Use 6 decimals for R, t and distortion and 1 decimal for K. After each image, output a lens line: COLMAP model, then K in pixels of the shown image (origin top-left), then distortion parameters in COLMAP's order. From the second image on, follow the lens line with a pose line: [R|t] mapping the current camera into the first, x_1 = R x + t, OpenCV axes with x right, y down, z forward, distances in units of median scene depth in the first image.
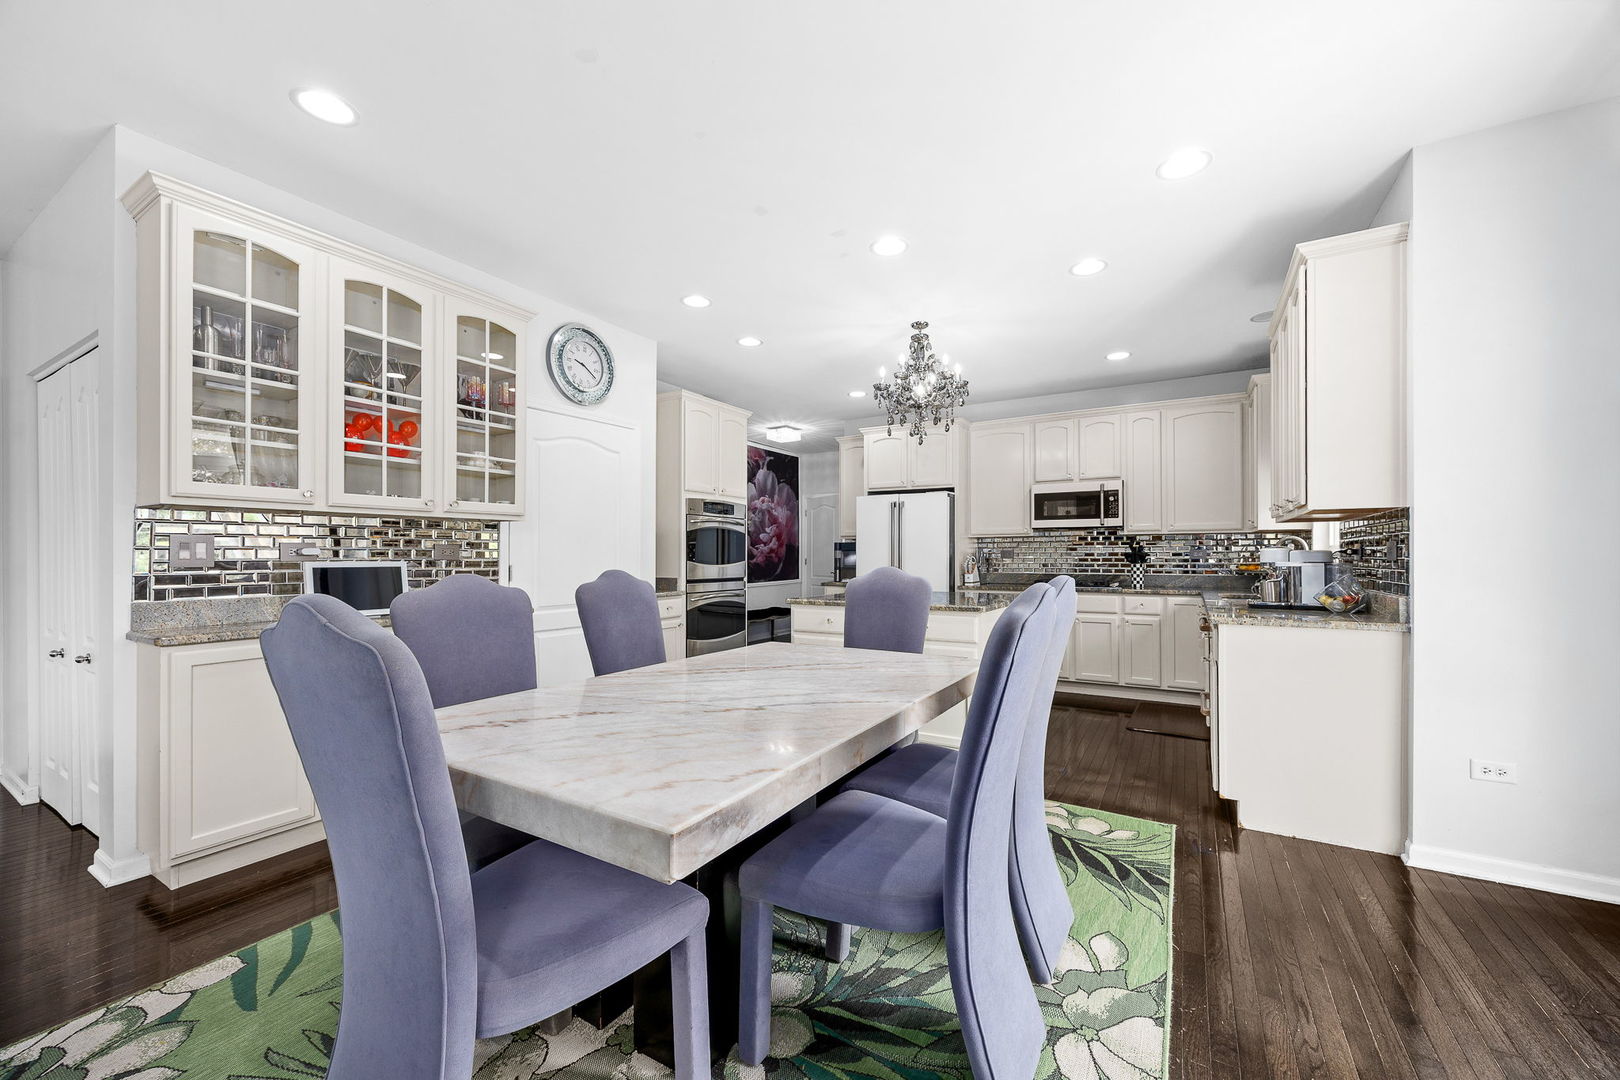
lens RADIAL K [[623.1, 0, 815.6], [0, 623.1, 553.0], [0, 0, 1]] dist [-0.000448, 0.000155]
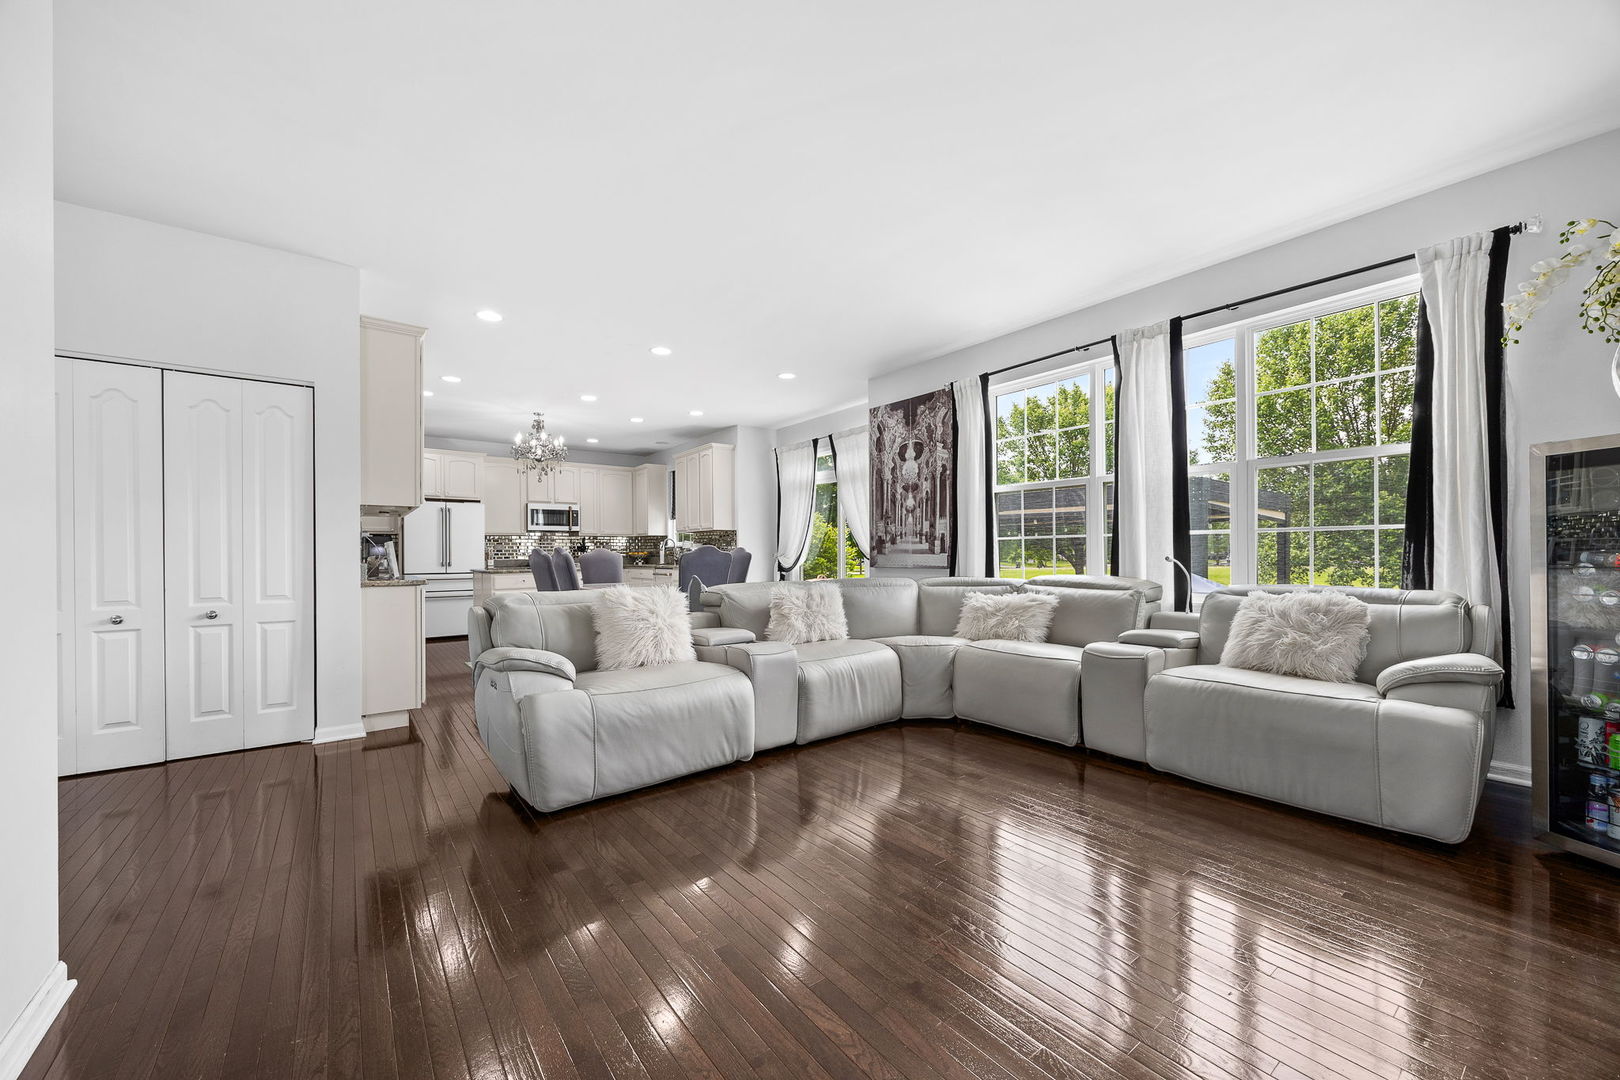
lens RADIAL K [[633.2, 0, 811.9], [0, 633.2, 554.6], [0, 0, 1]] dist [-0.001464, -0.000106]
pose [[0.388241, -0.004170, 0.921549, -0.872095], [0.005441, 0.999983, 0.002233, 0.022857], [-0.921542, 0.004147, 0.388257, -0.302093]]
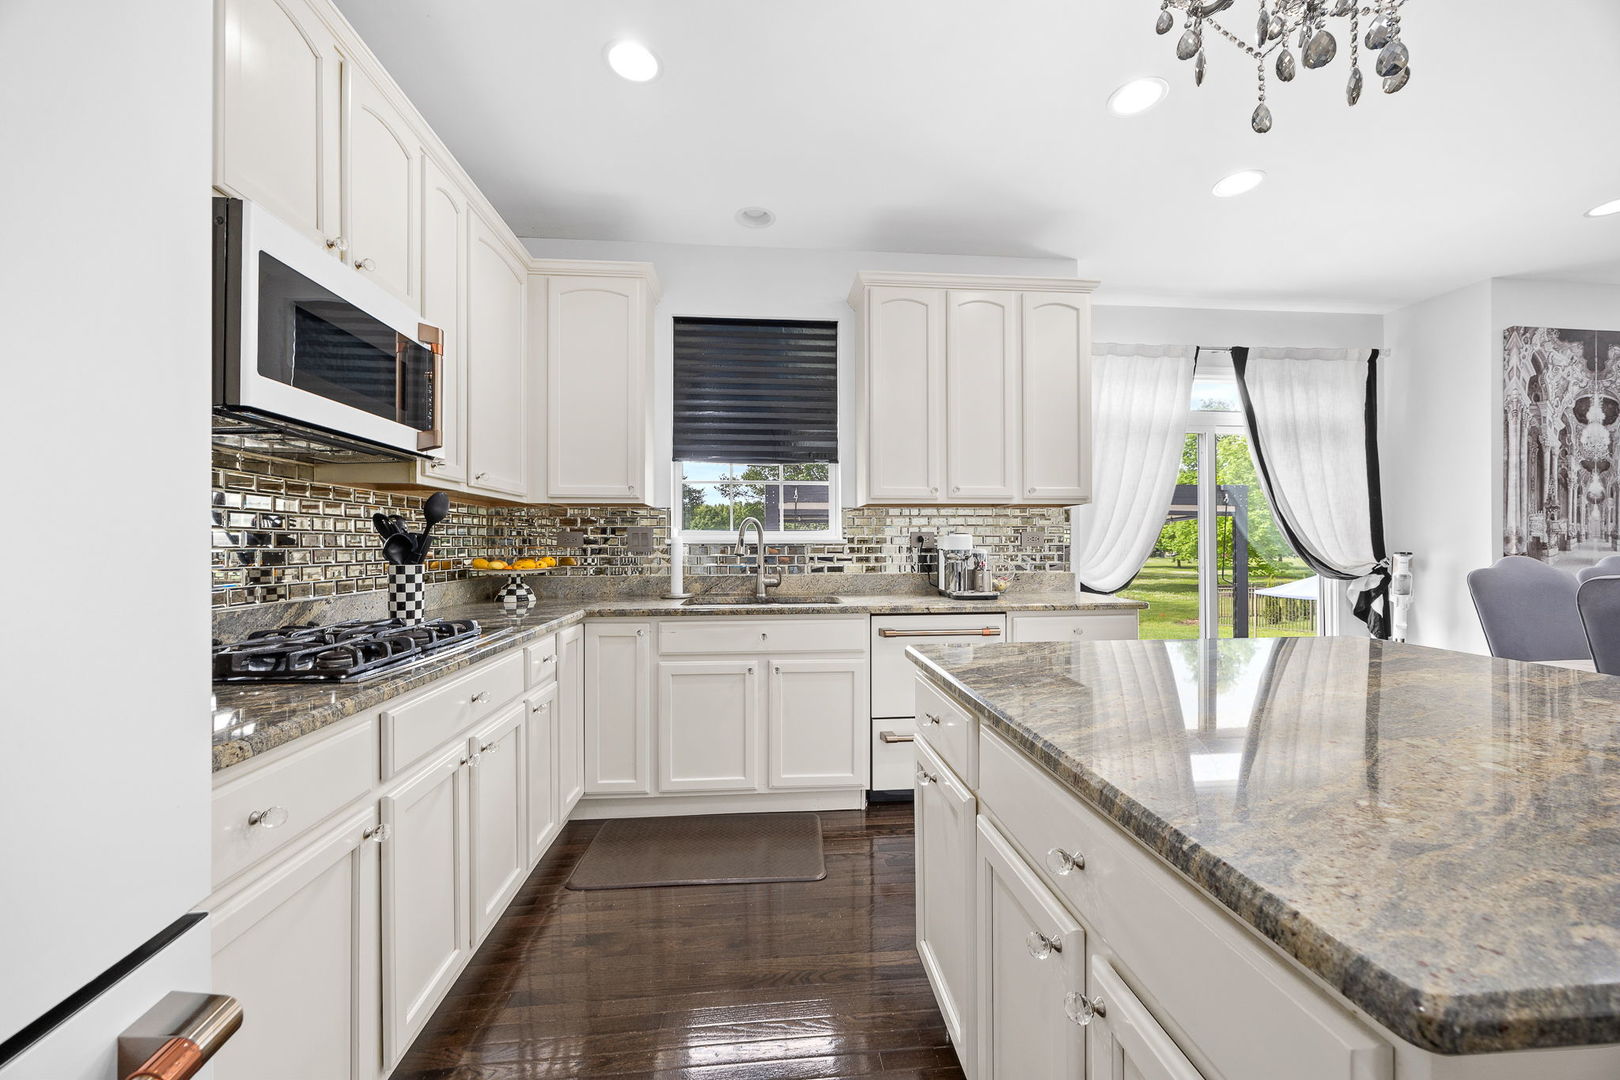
lens RADIAL K [[613.9, 0, 811.9], [0, 613.9, 543.6], [0, 0, 1]] dist [-0.001456, -0.000244]
pose [[-0.587387, 0.002414, 0.809303, 0.072551], [-0.001673, 0.999990, -0.004197, 0.005763], [-0.809305, -0.003820, -0.587377, 0.975114]]
